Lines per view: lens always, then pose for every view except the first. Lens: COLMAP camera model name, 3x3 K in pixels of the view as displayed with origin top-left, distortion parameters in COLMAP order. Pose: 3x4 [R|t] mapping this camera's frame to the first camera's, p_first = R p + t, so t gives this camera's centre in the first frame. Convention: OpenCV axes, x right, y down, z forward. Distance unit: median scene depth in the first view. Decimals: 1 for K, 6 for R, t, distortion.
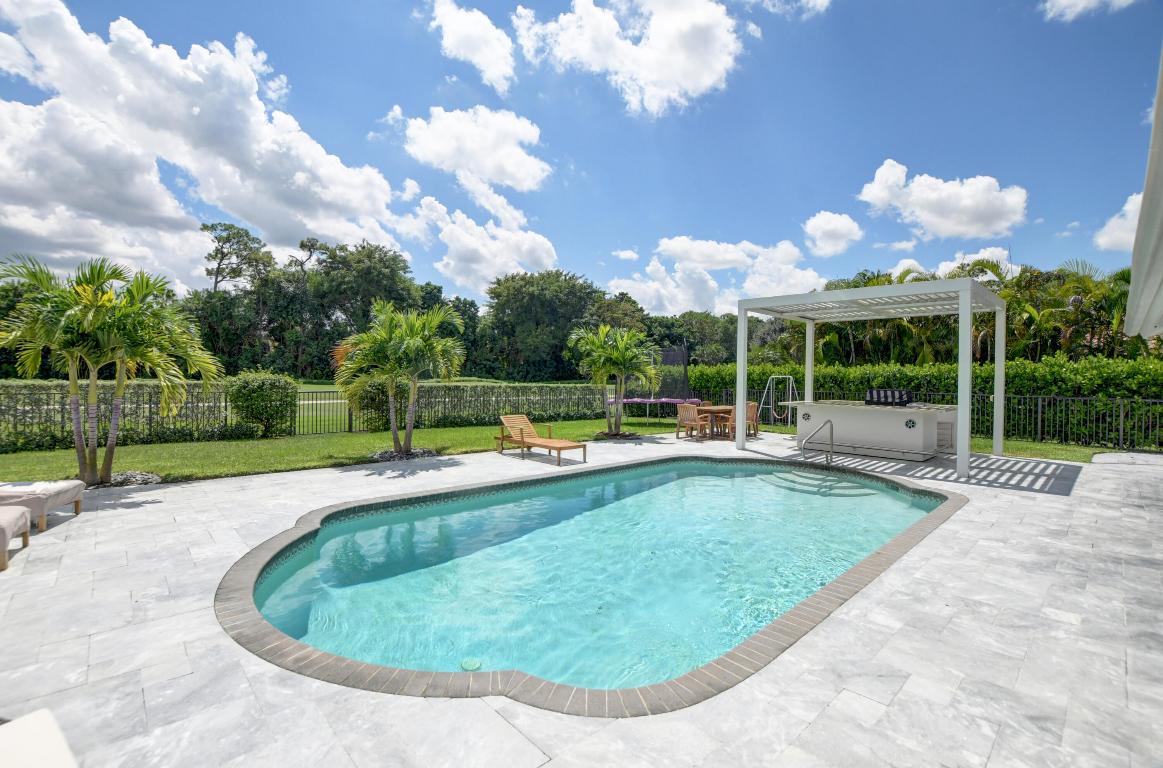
lens RADIAL K [[533.8, 0, 535.3], [0, 533.8, 334.6], [0, 0, 1]] dist [-0.016112, 0.000069]
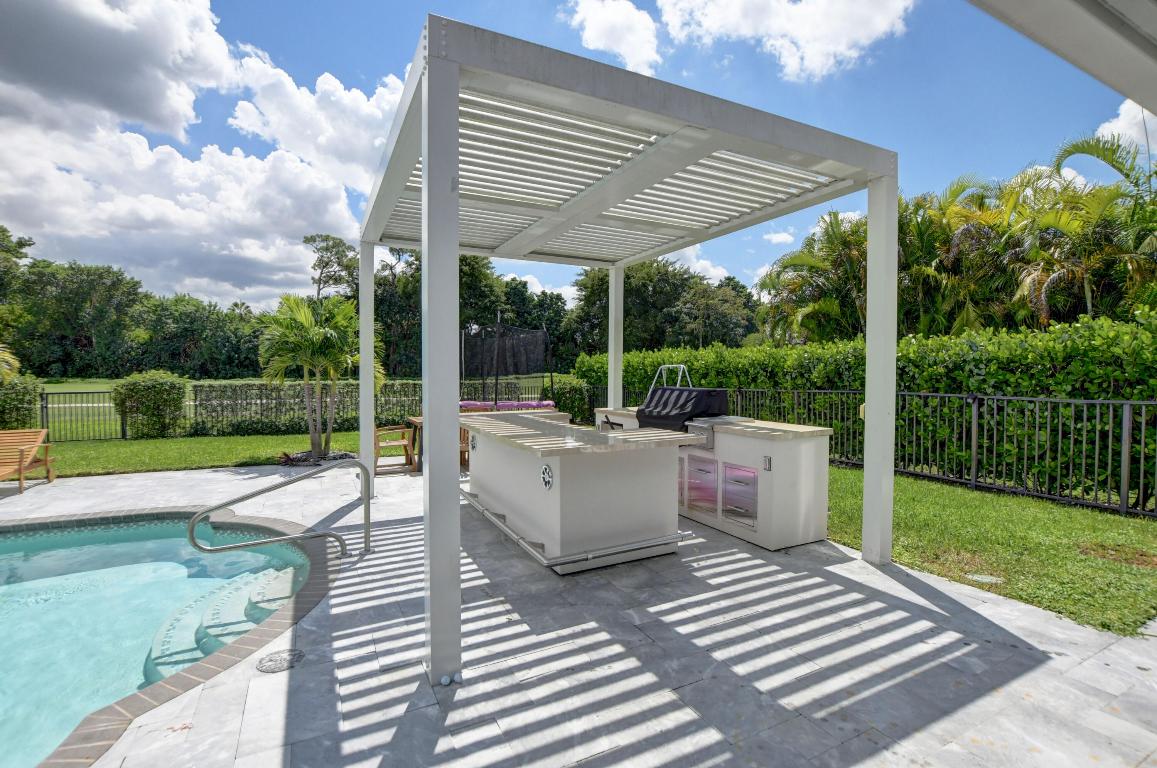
lens RADIAL K [[512.8, 0, 559.1], [0, 512.8, 379.7], [0, 0, 1]] dist [-0.025442, 0.000066]
pose [[0.961007, -0.010100, -0.276340, 0.136716], [0.034988, 0.995742, 0.085281, 0.010774], [0.274302, -0.091624, 0.957269, 0.107725]]
